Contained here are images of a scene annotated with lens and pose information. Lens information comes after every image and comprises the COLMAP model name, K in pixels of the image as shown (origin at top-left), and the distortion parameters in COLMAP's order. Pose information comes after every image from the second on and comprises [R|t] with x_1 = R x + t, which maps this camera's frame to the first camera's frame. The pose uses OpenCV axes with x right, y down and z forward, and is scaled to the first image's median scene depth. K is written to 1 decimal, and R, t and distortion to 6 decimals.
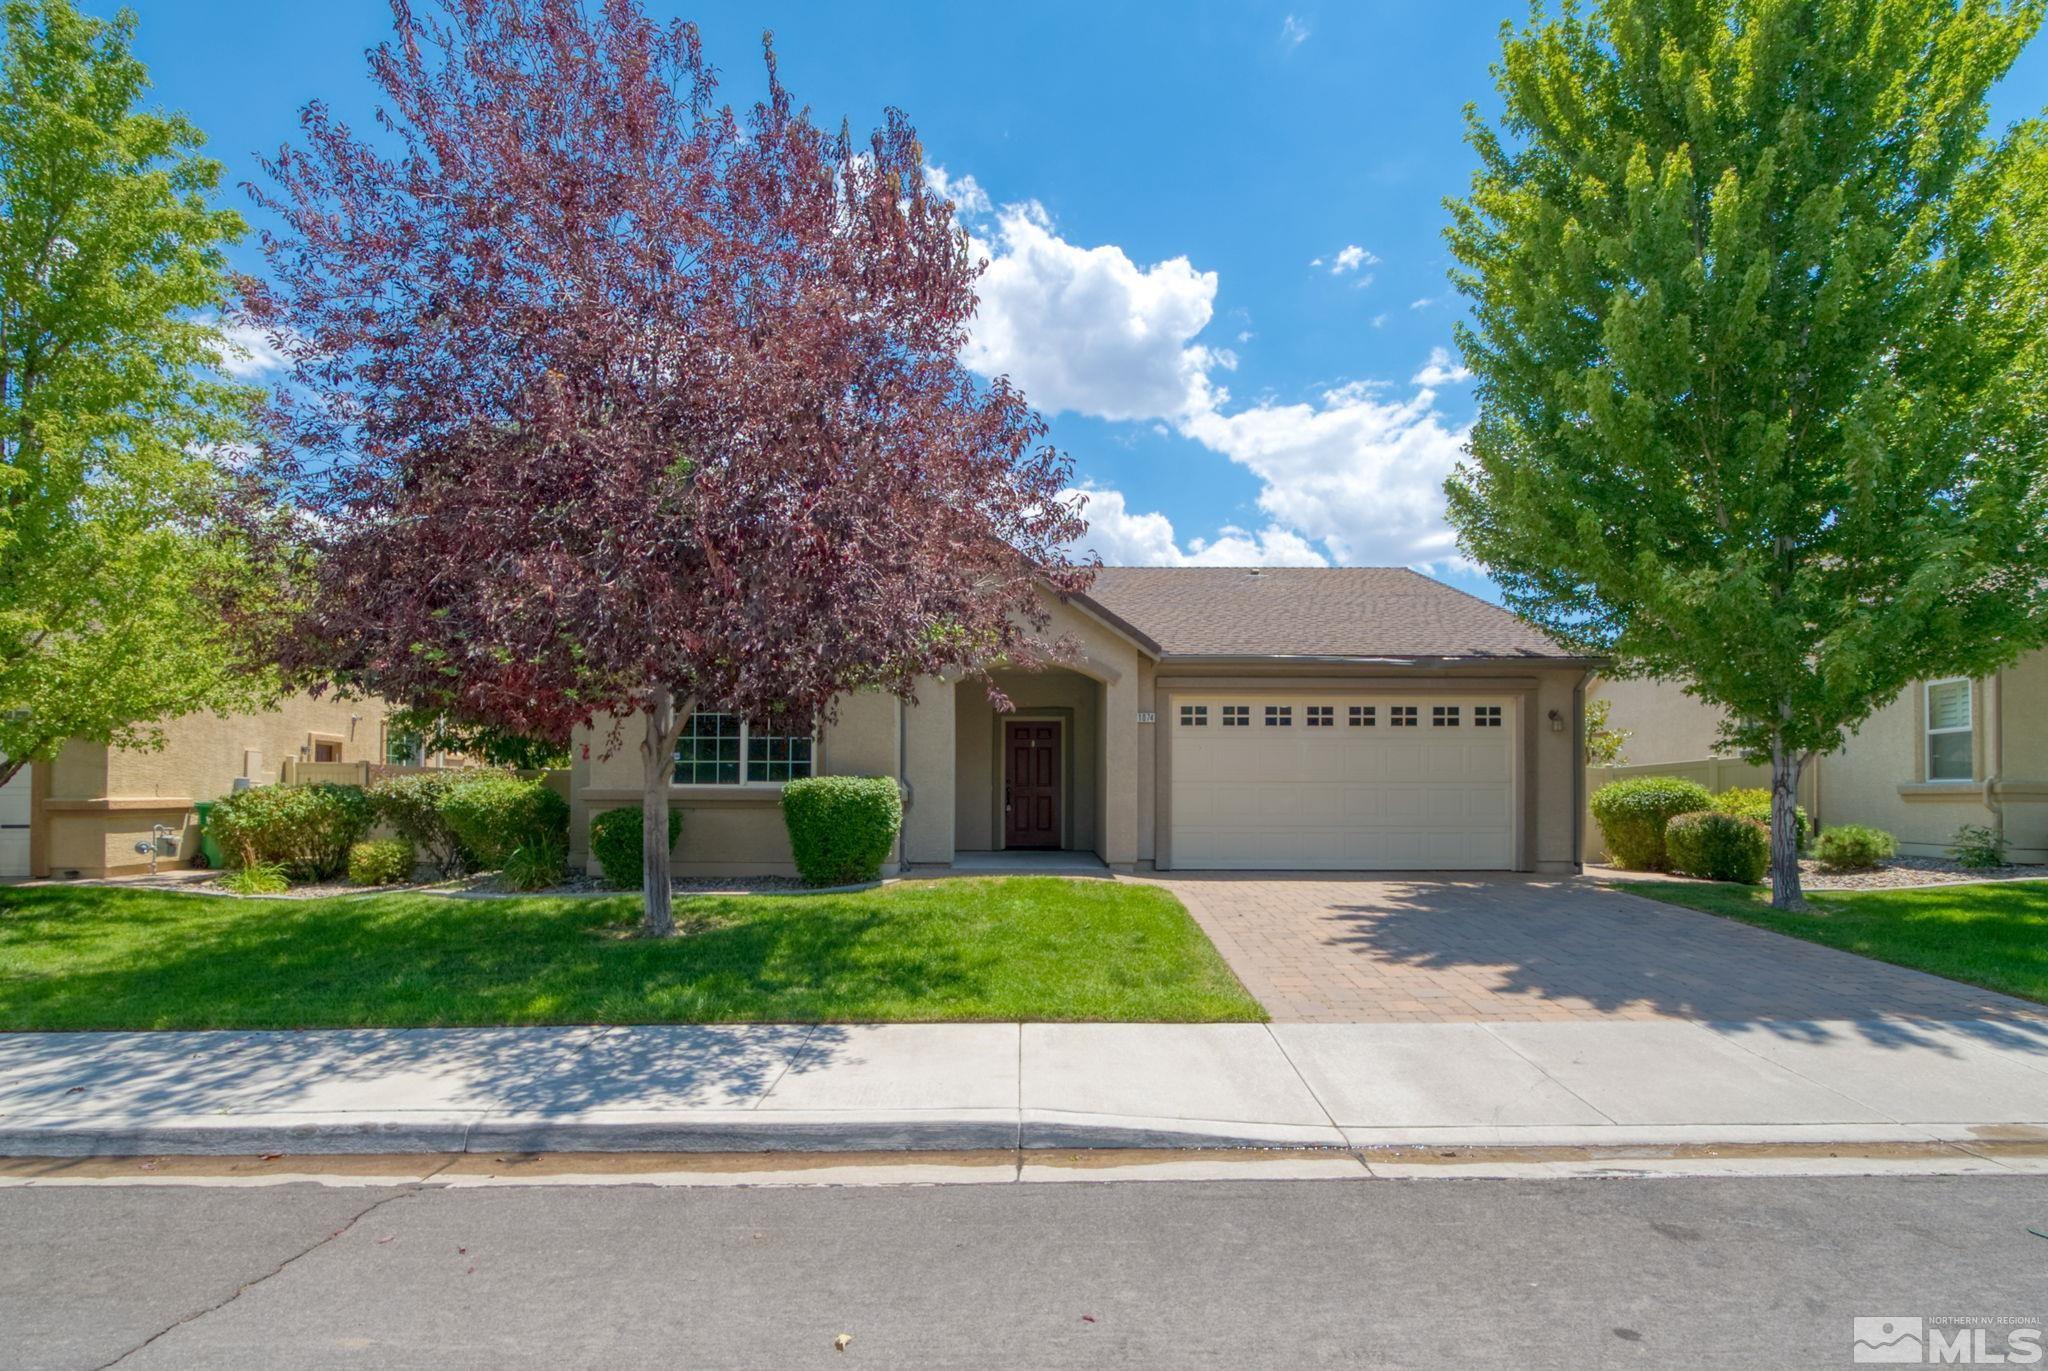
lens RADIAL K [[953.7, 0, 1063.1], [0, 953.7, 783.4], [0, 0, 1]] dist [-0.027276, -0.001496]
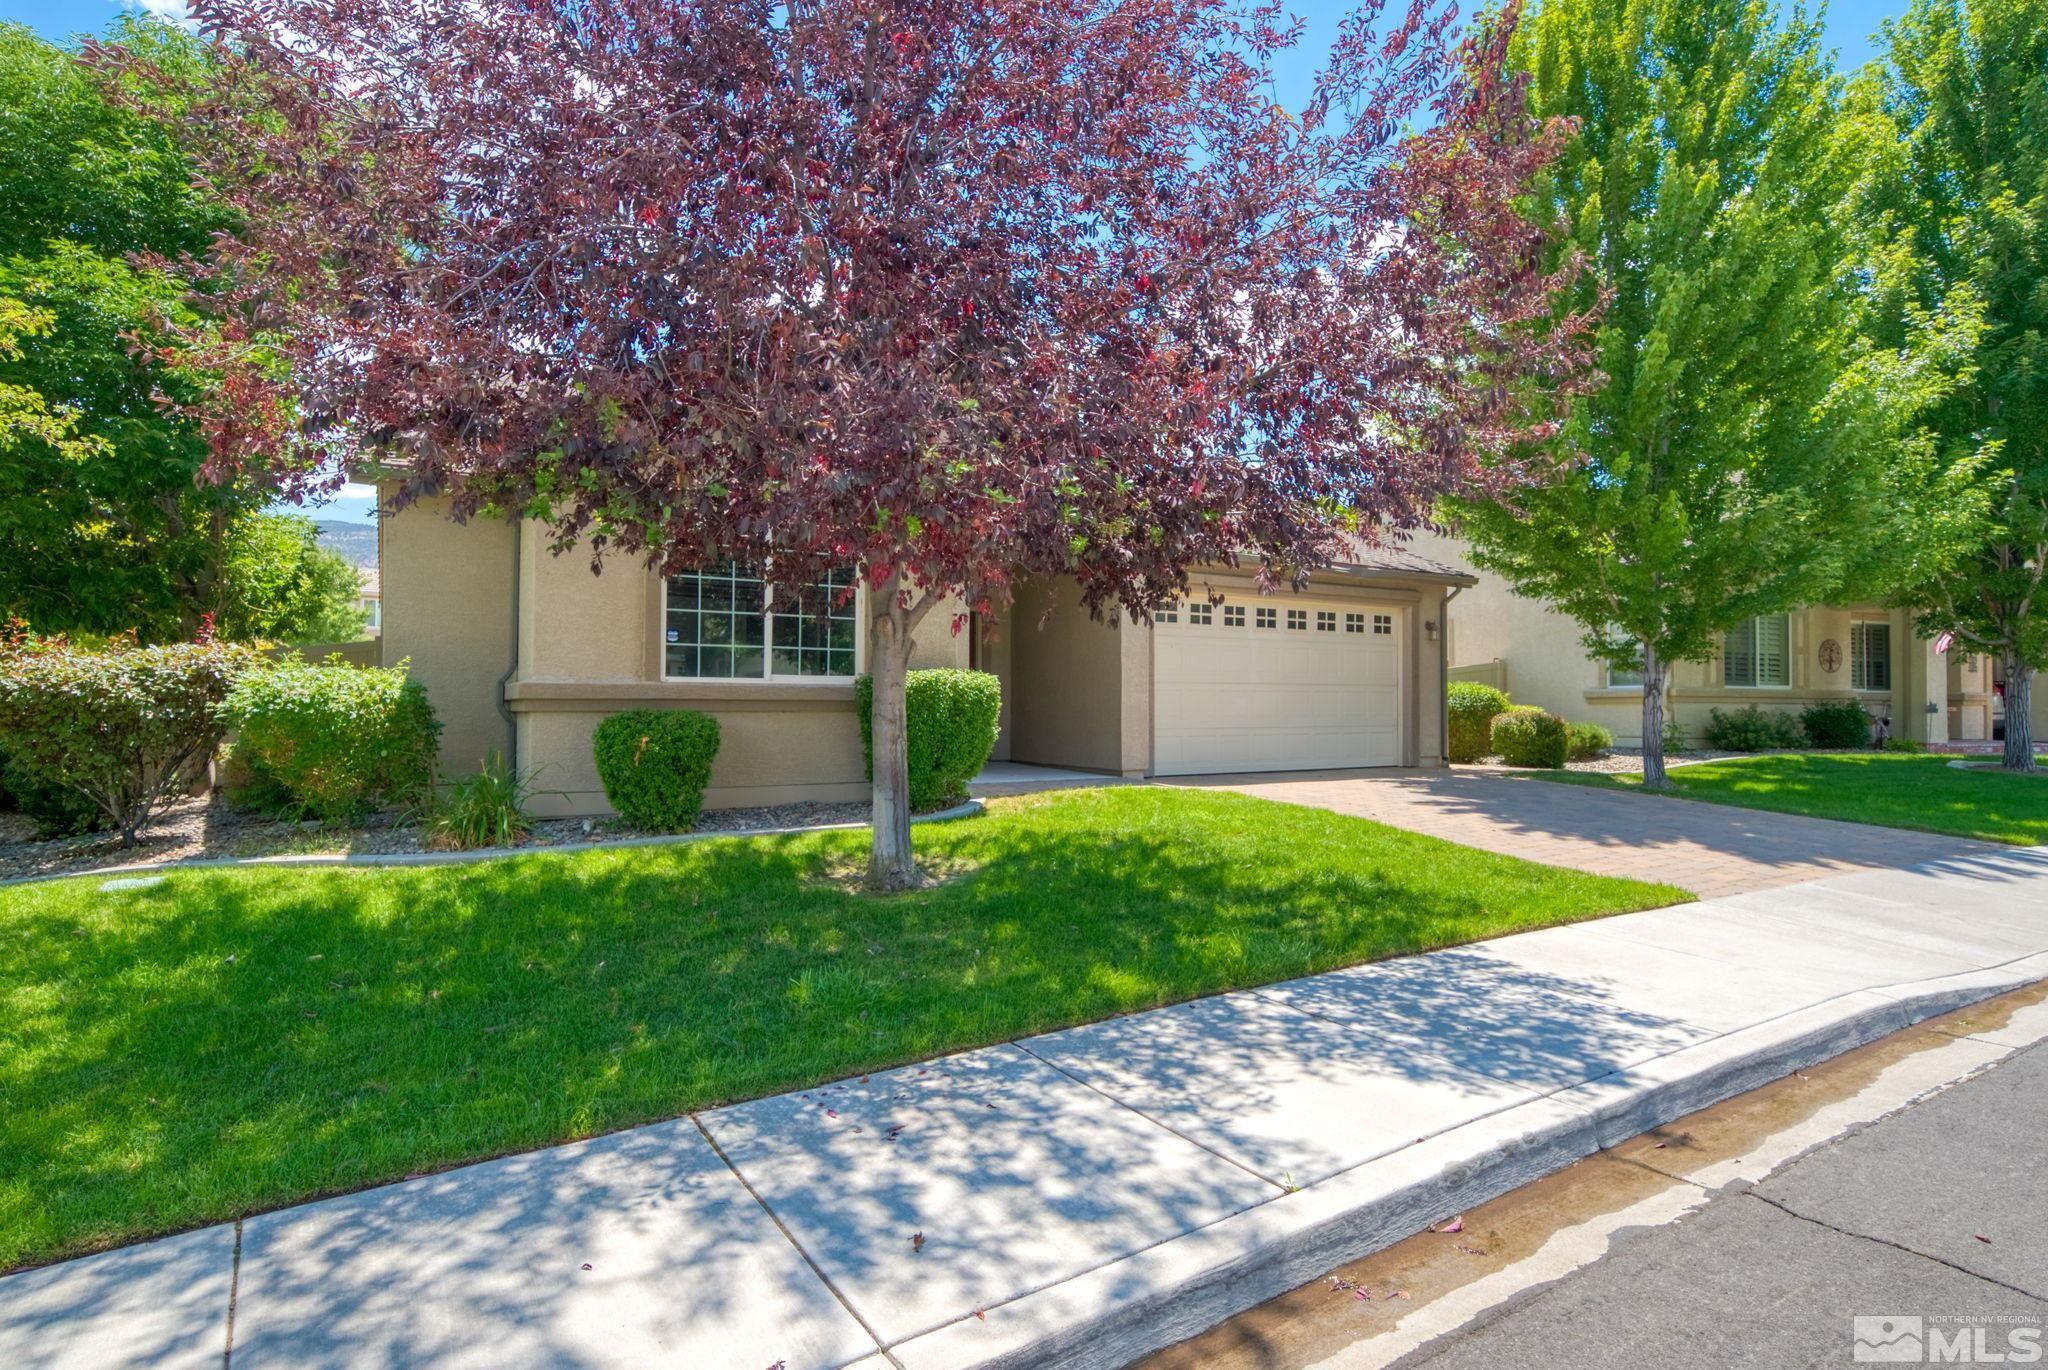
lens RADIAL K [[1059.7, 0, 1023.3], [0, 1059.7, 687.9], [0, 0, 1]] dist [0.005732, 0.000421]
pose [[0.853237, 0.007859, 0.521464, -1.186023], [-0.006112, 0.999968, -0.005069, 0.022437], [-0.521488, 0.001138, 0.853258, 0.410882]]
